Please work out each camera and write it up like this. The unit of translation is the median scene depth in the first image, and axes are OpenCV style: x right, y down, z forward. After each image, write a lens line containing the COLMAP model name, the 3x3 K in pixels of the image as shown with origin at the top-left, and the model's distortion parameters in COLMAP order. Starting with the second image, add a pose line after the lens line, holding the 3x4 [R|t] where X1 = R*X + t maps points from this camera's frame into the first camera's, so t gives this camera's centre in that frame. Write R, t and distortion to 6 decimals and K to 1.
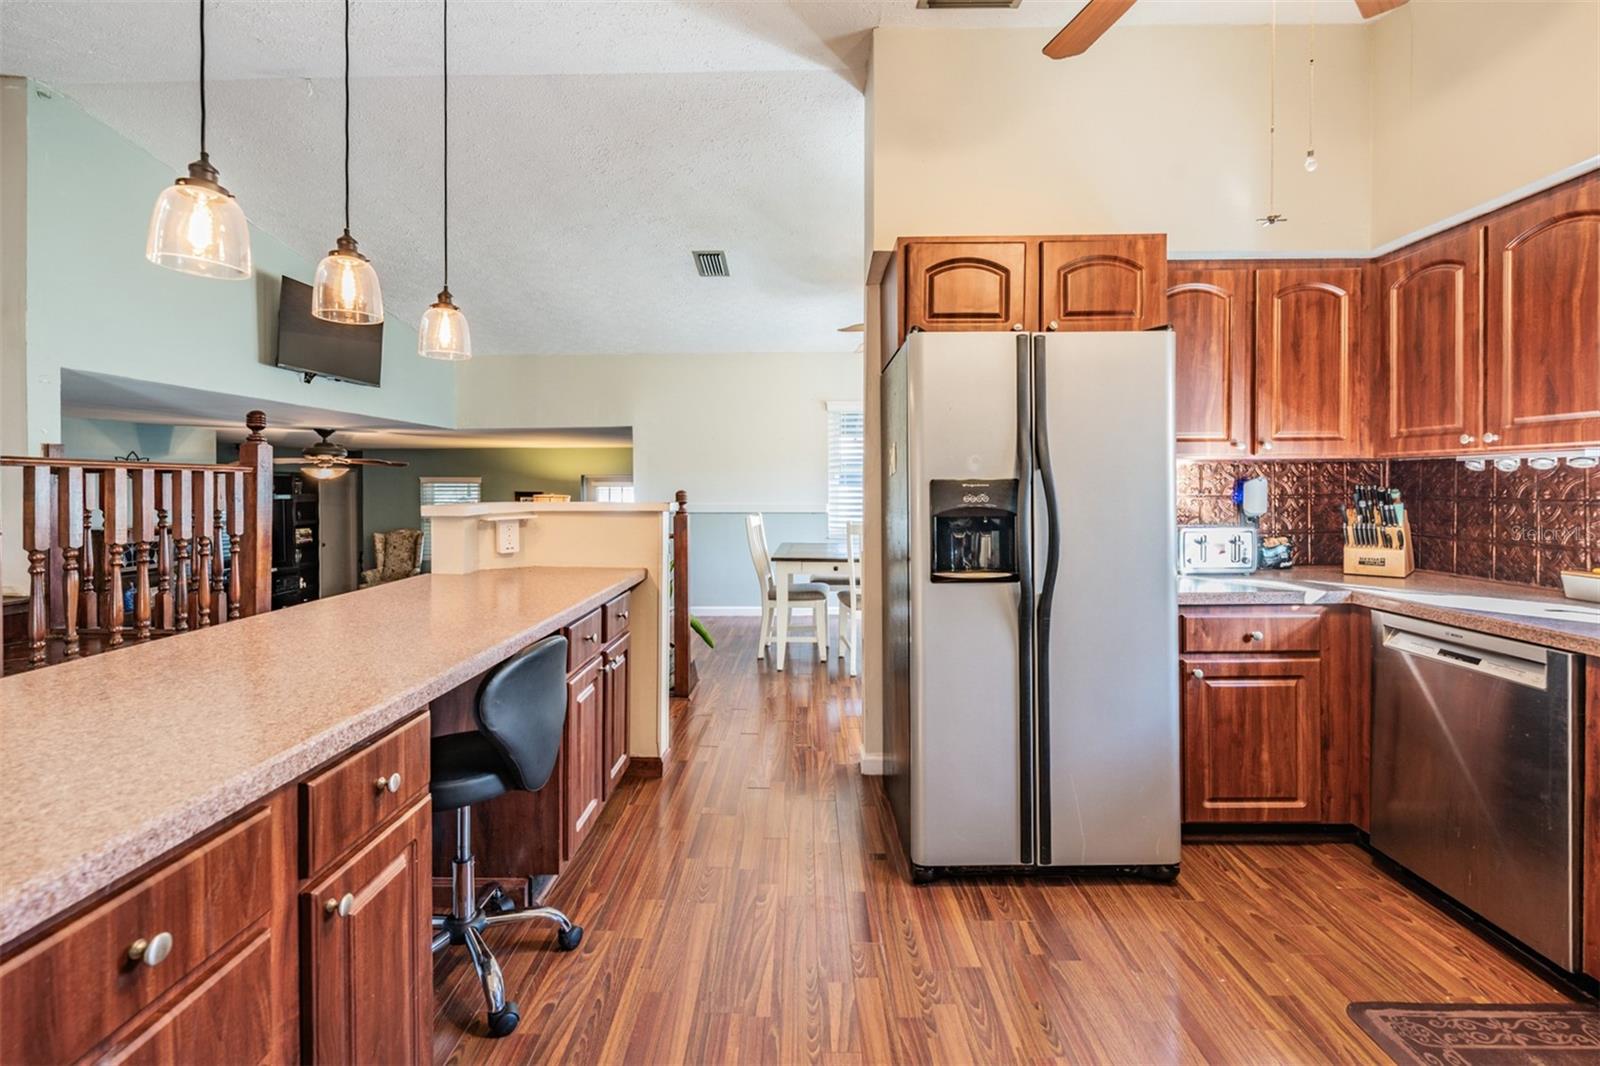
lens RADIAL K [[693.3, 0, 790.1], [0, 693.3, 486.3], [0, 0, 1]] dist [-0.001012, -0.000185]
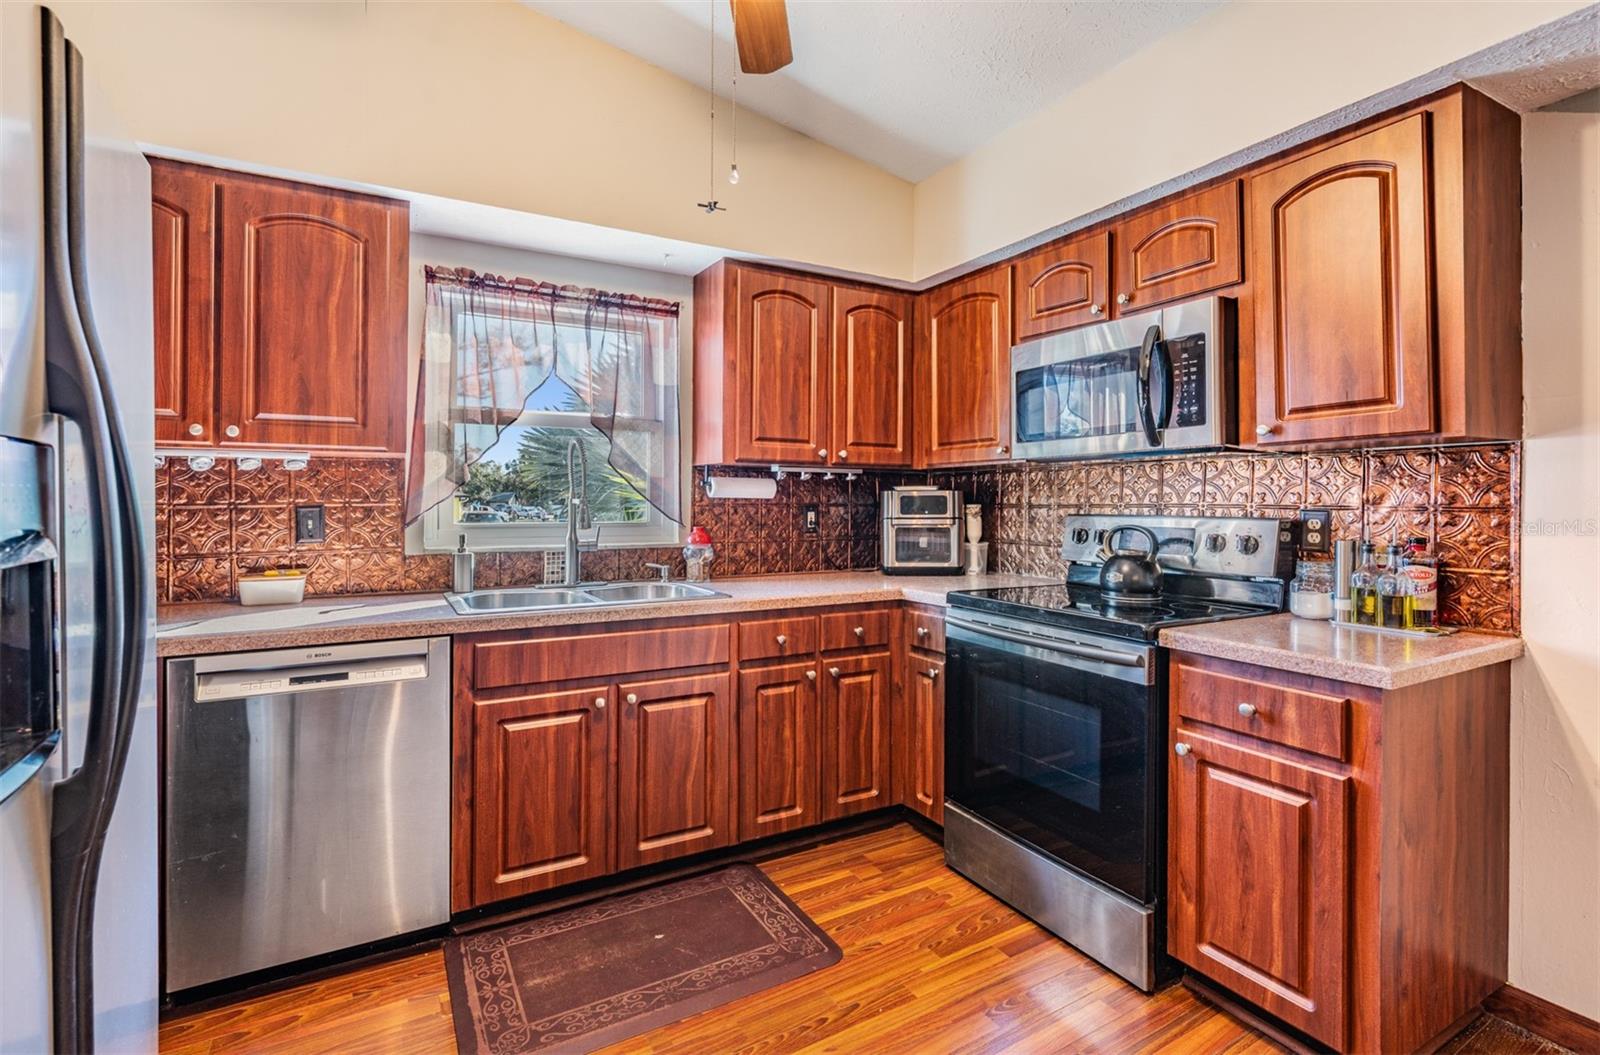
lens RADIAL K [[754.5, 0, 799.8], [0, 754.5, 497.6], [0, 0, 1]] dist [-0.000307, -0.000530]
pose [[-0.523167, 0.004065, 0.852221, -0.152074], [0.000372, 0.999990, -0.004541, 0.016009], [-0.852230, -0.002059, -0.523163, 0.830976]]
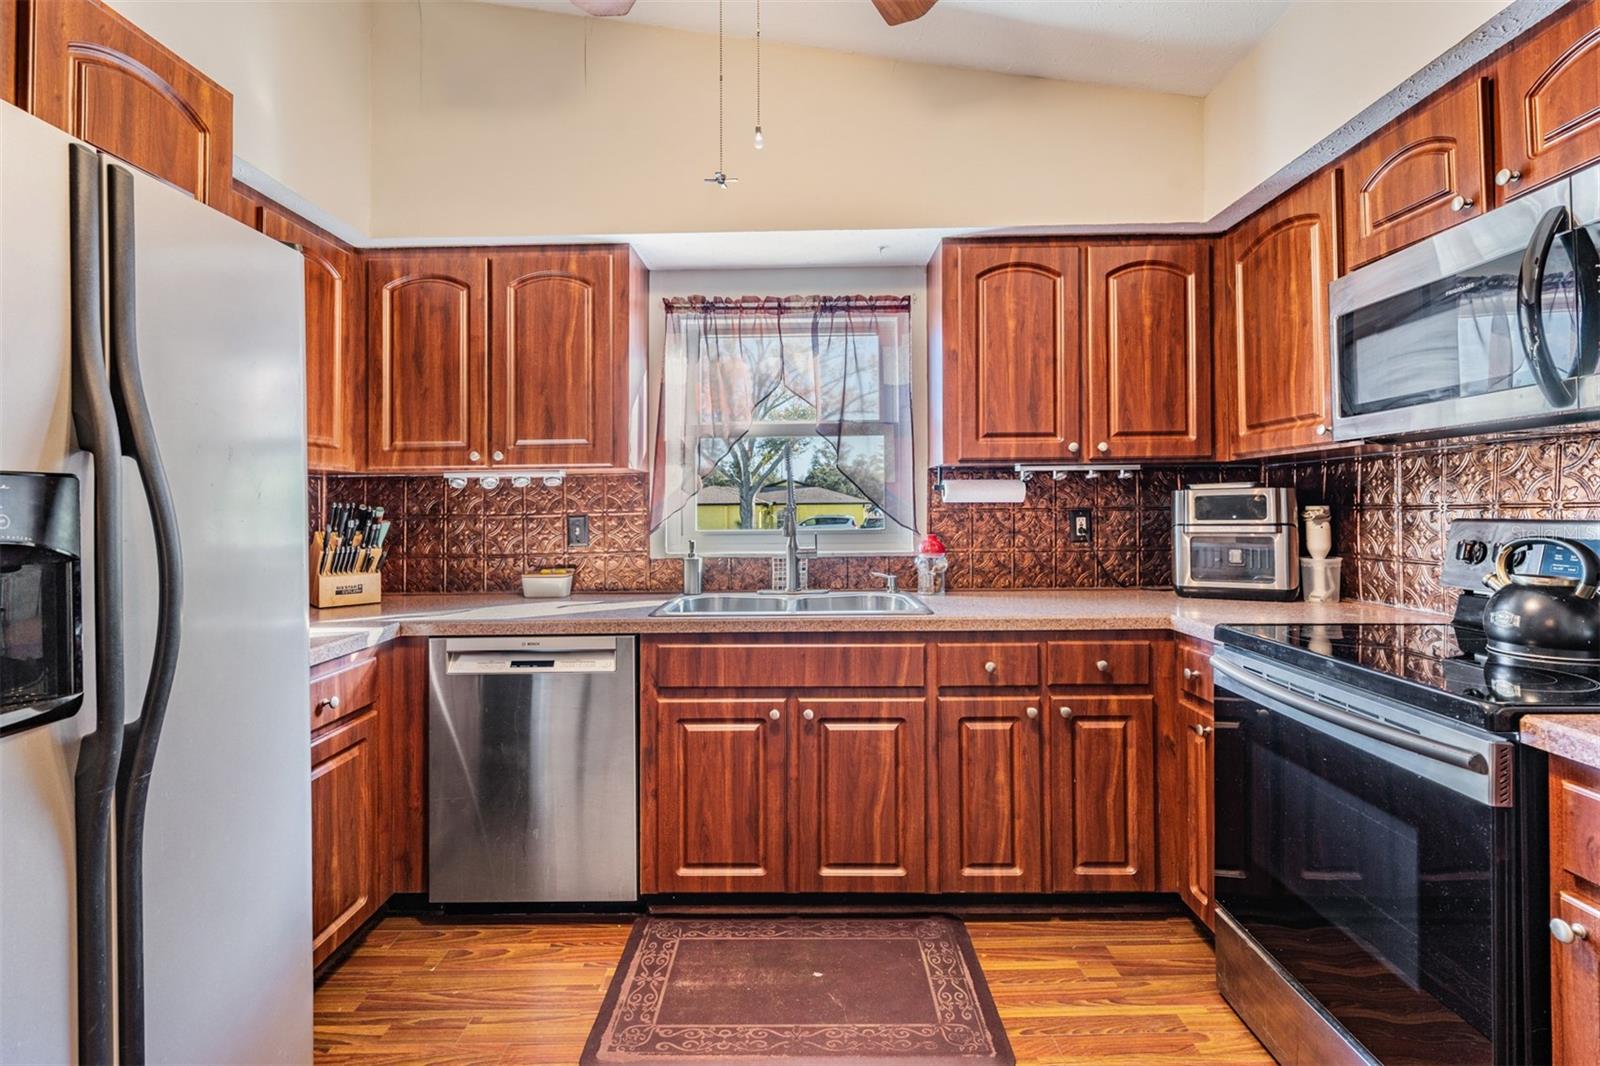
lens RADIAL K [[740.1, 0, 797.5], [0, 740.1, 496.2], [0, 0, 1]] dist [-0.000188, -0.000563]
pose [[-0.011921, 0.016693, 0.999790, -0.127410], [0.014394, 0.999760, -0.016521, 0.016065], [-0.999825, 0.014194, -0.012158, 0.518725]]
